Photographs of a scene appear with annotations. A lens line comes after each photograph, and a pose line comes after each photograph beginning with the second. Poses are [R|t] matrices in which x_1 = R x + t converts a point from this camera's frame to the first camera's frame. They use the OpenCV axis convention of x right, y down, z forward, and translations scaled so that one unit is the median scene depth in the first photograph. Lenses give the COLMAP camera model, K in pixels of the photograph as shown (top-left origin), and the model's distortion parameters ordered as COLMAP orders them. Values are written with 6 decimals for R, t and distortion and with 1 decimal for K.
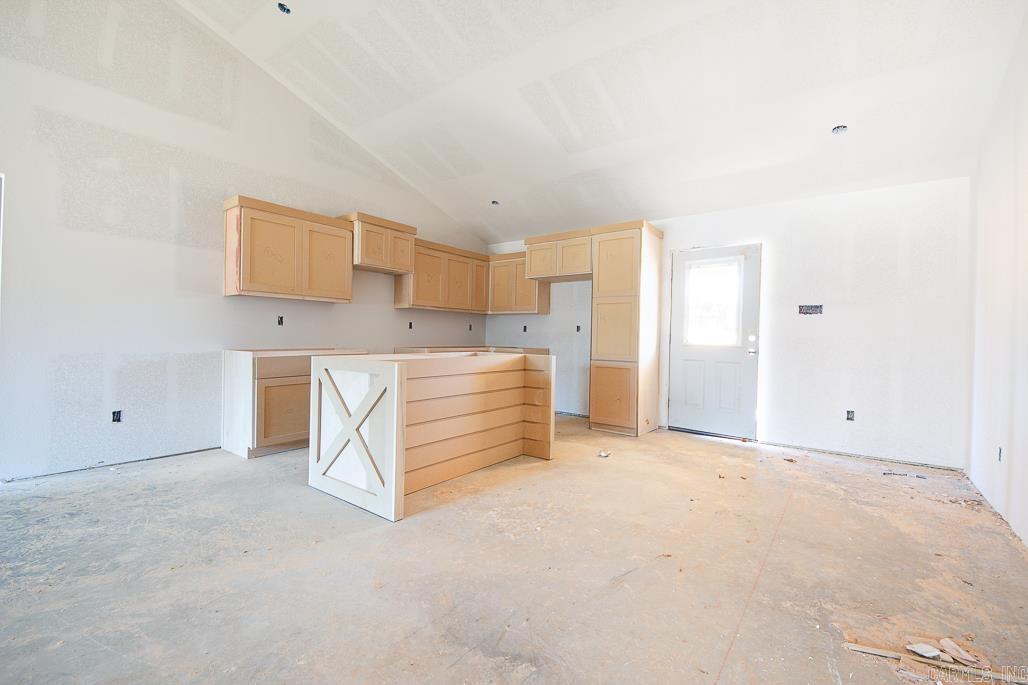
lens RADIAL K [[434.4, 0, 504.1], [0, 434.4, 340.2], [0, 0, 1]] dist [-0.005215, -0.000732]
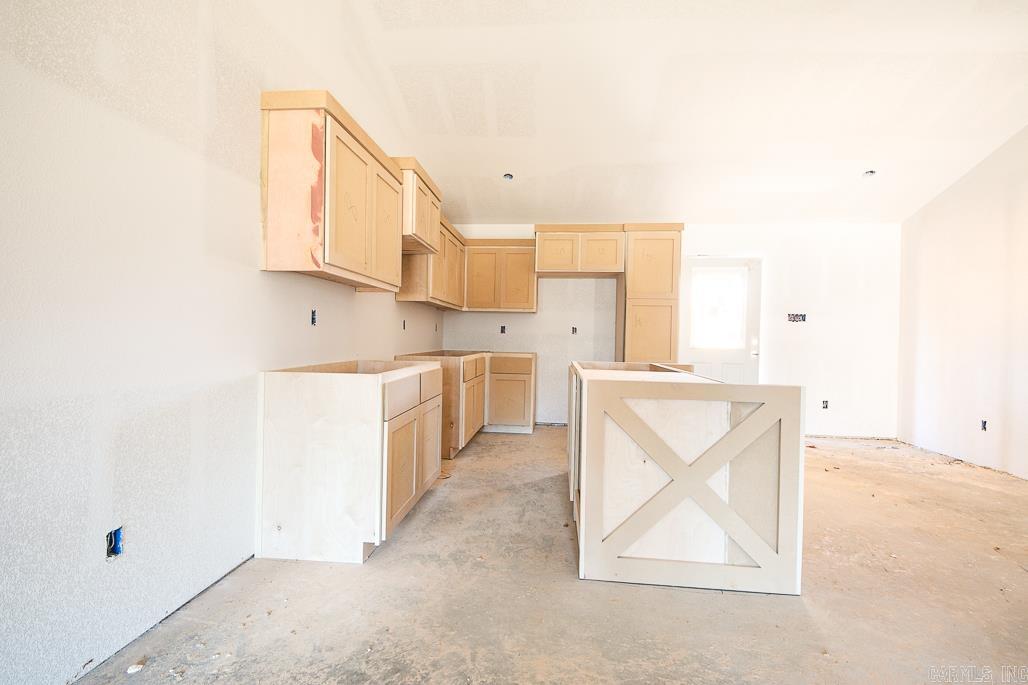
lens RADIAL K [[467.3, 0, 506.1], [0, 467.3, 341.2], [0, 0, 1]] dist [0.000913, -0.000938]
pose [[0.852646, -0.005585, 0.522459, -0.594638], [-0.000286, 0.999938, 0.011158, -0.019063], [-0.522489, -0.009663, 0.852591, 0.303990]]
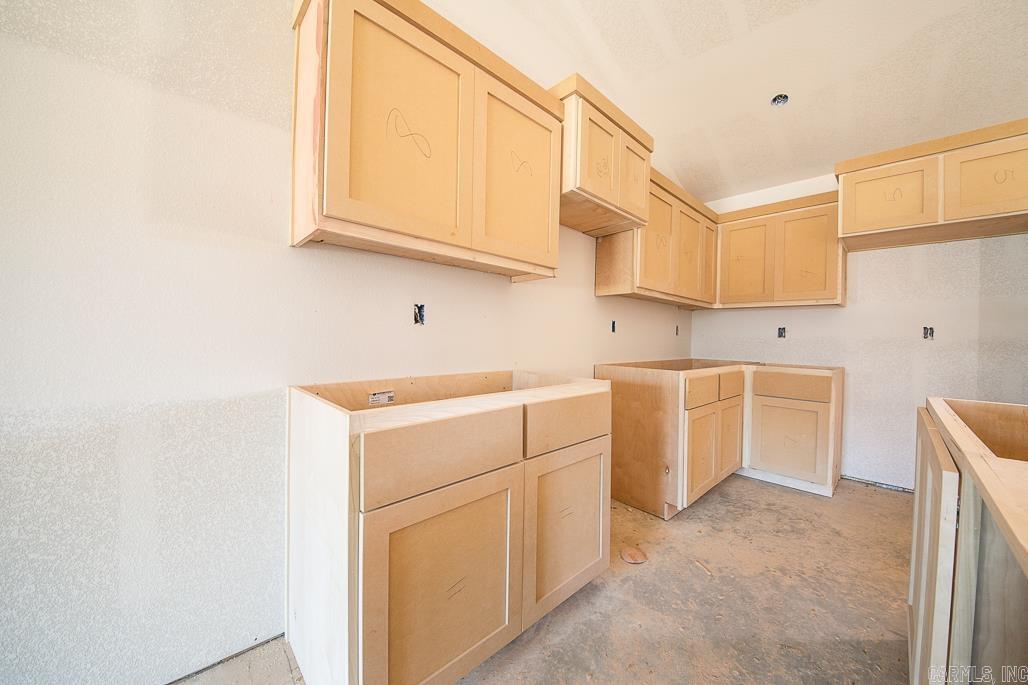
lens RADIAL K [[365.9, 0, 504.0], [0, 365.9, 338.5], [0, 0, 1]] dist [-0.008166, -0.001905]
pose [[0.986198, 0.004848, -0.165499, -0.347150], [-0.006054, 0.999959, -0.006779, -0.016918], [0.165459, 0.007687, 0.986187, 0.613585]]
